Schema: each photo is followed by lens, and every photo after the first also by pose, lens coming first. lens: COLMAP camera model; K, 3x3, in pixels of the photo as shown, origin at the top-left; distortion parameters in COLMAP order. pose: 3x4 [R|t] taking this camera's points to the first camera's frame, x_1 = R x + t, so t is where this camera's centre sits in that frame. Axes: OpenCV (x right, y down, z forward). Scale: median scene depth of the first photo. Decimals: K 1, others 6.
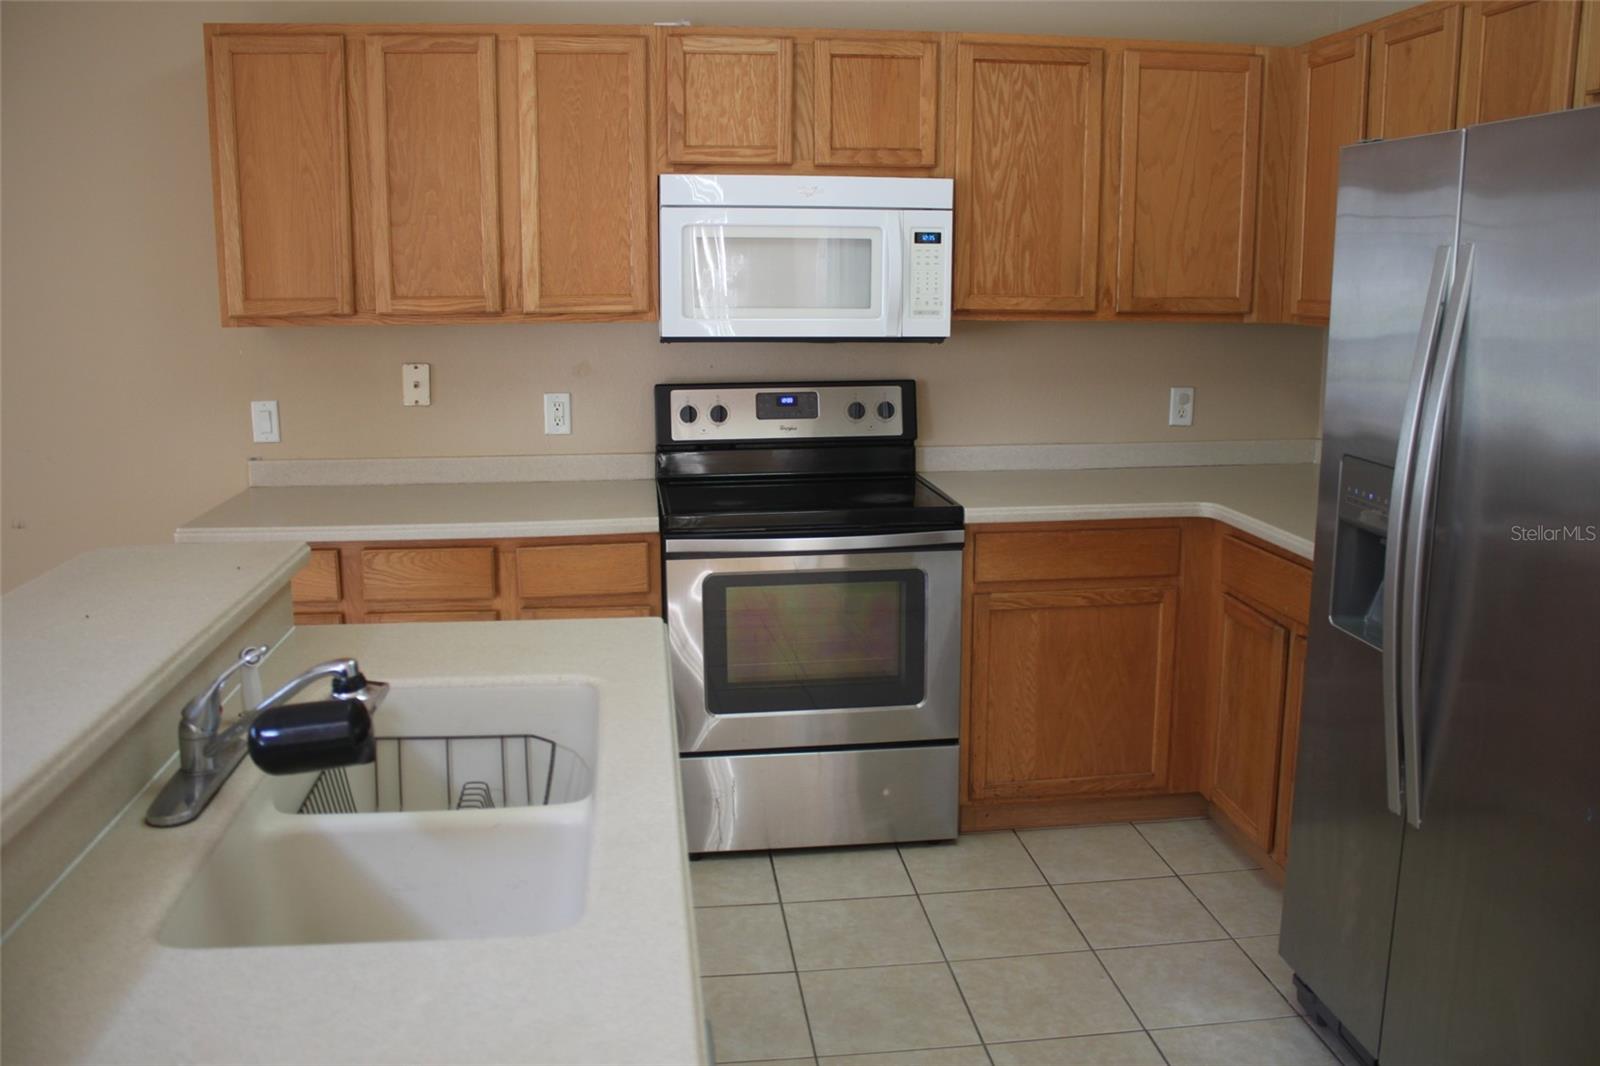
lens RADIAL K [[1335.2, 0, 804.3], [0, 1335.2, 523.6], [0, 0, 1]] dist [-0.168465, 0.149320]
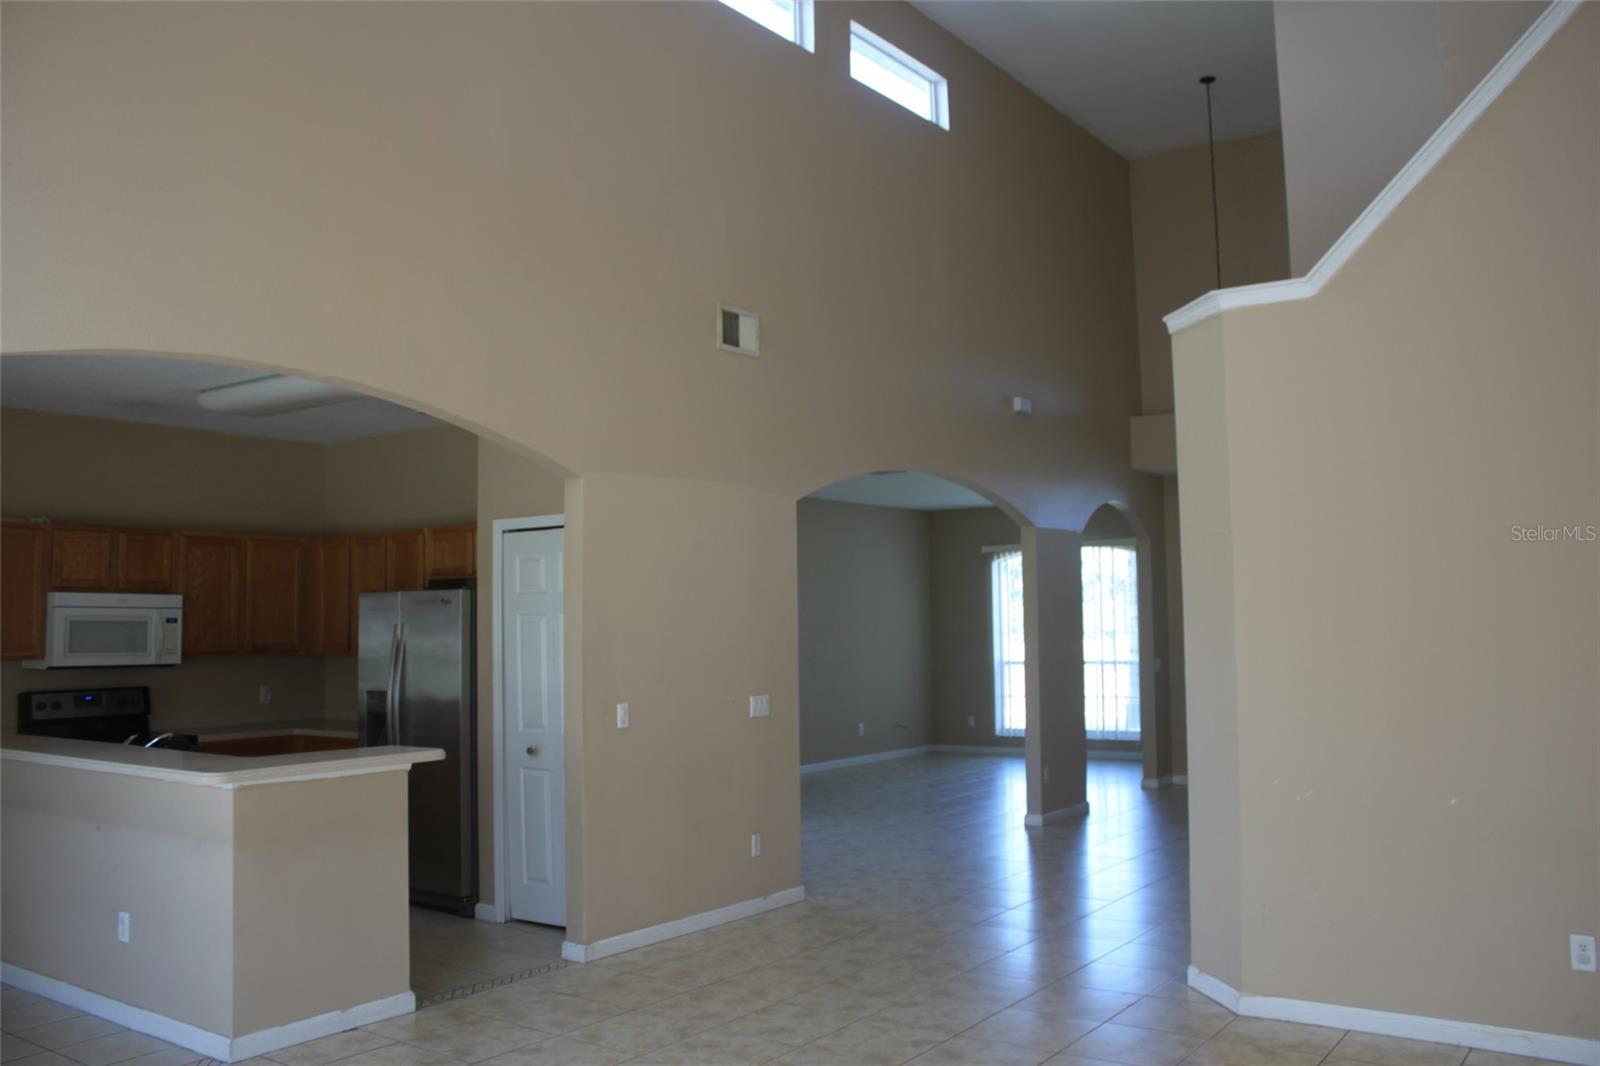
lens RADIAL K [[1335.2, 0, 804.3], [0, 1335.2, 523.6], [0, 0, 1]] dist [-0.168465, 0.149320]
pose [[0.677406, 0.044220, 0.734279, -0.813091], [0.152601, 0.968029, -0.199079, 0.233546], [-0.719607, 0.246909, 0.649001, -1.278594]]
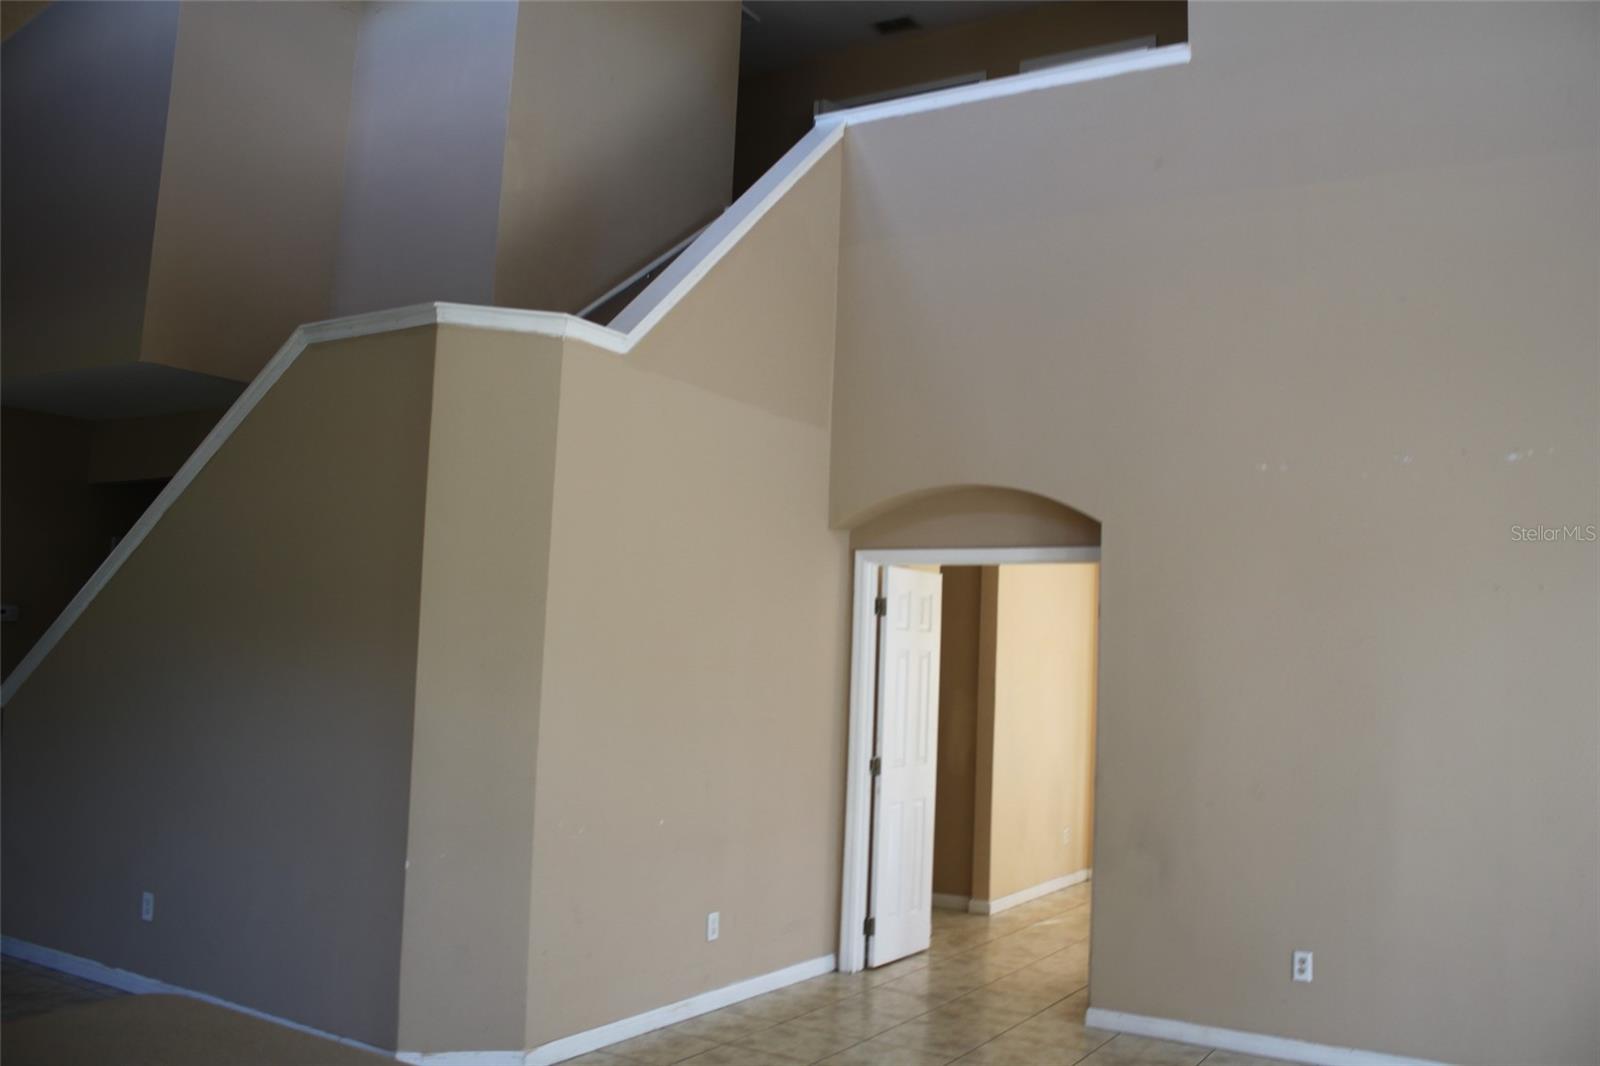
lens RADIAL K [[1335.2, 0, 804.3], [0, 1335.2, 523.6], [0, 0, 1]] dist [-0.168465, 0.149320]
pose [[-0.783810, 0.030463, 0.620254, -0.503293], [0.076161, 0.995972, 0.047328, -0.067805], [-0.616313, 0.084335, -0.782972, 0.267973]]
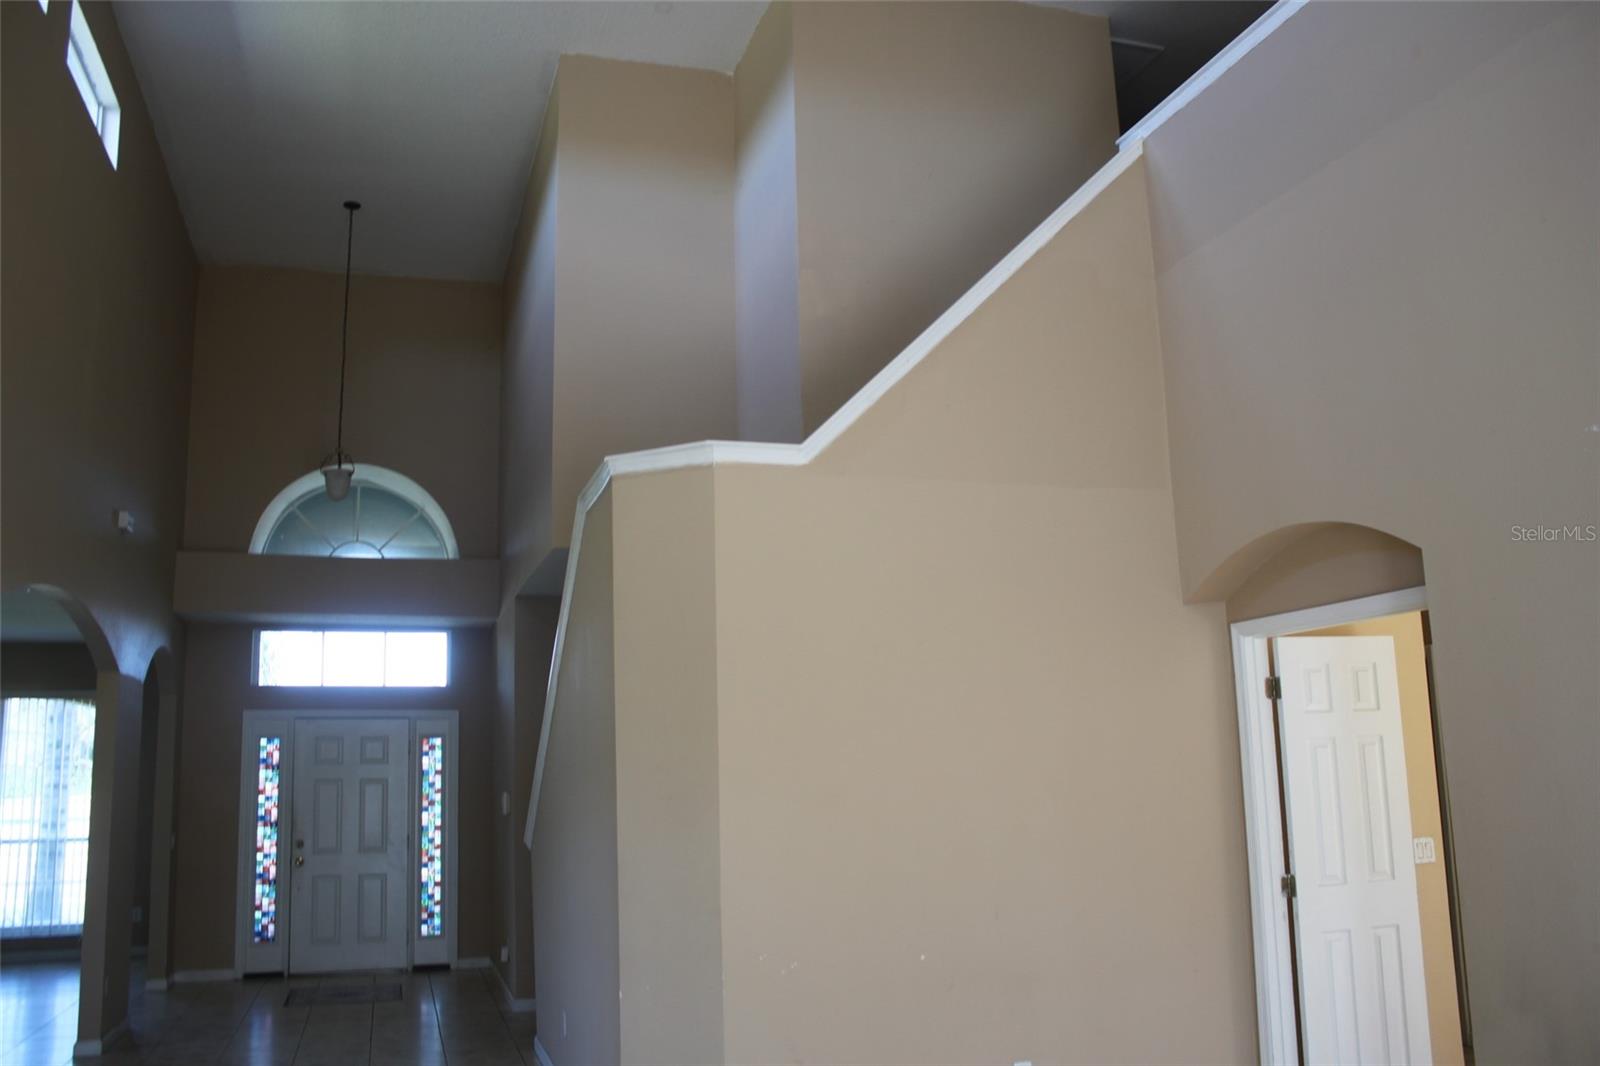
lens RADIAL K [[1335.2, 0, 804.3], [0, 1335.2, 523.6], [0, 0, 1]] dist [-0.168465, 0.149320]
pose [[-0.185584, 0.182276, 0.965575, -0.818287], [0.211680, 0.966989, -0.141858, 0.067757], [-0.959557, 0.178066, -0.218042, -0.481300]]
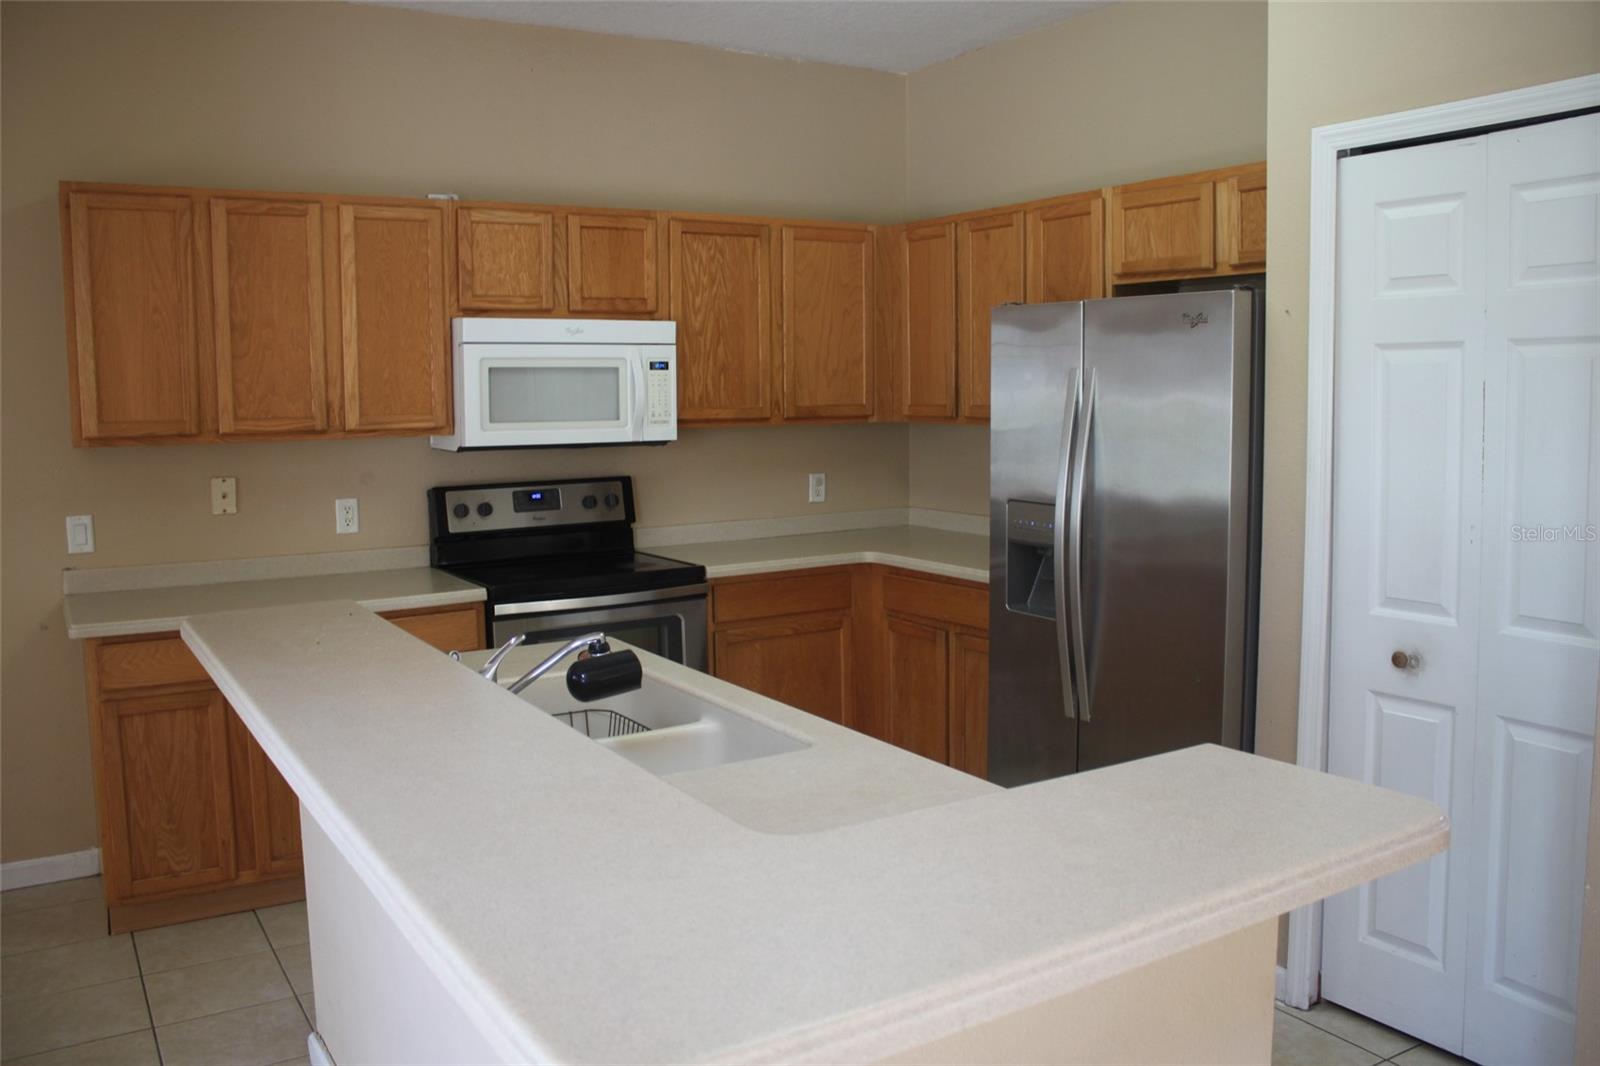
lens RADIAL K [[1335.2, 0, 804.3], [0, 1335.2, 523.6], [0, 0, 1]] dist [-0.168465, 0.149320]
pose [[0.909691, -0.053171, 0.411868, -0.329371], [0.088933, 0.993704, -0.068143, 0.043891], [-0.405652, 0.098618, 0.908692, -0.248717]]
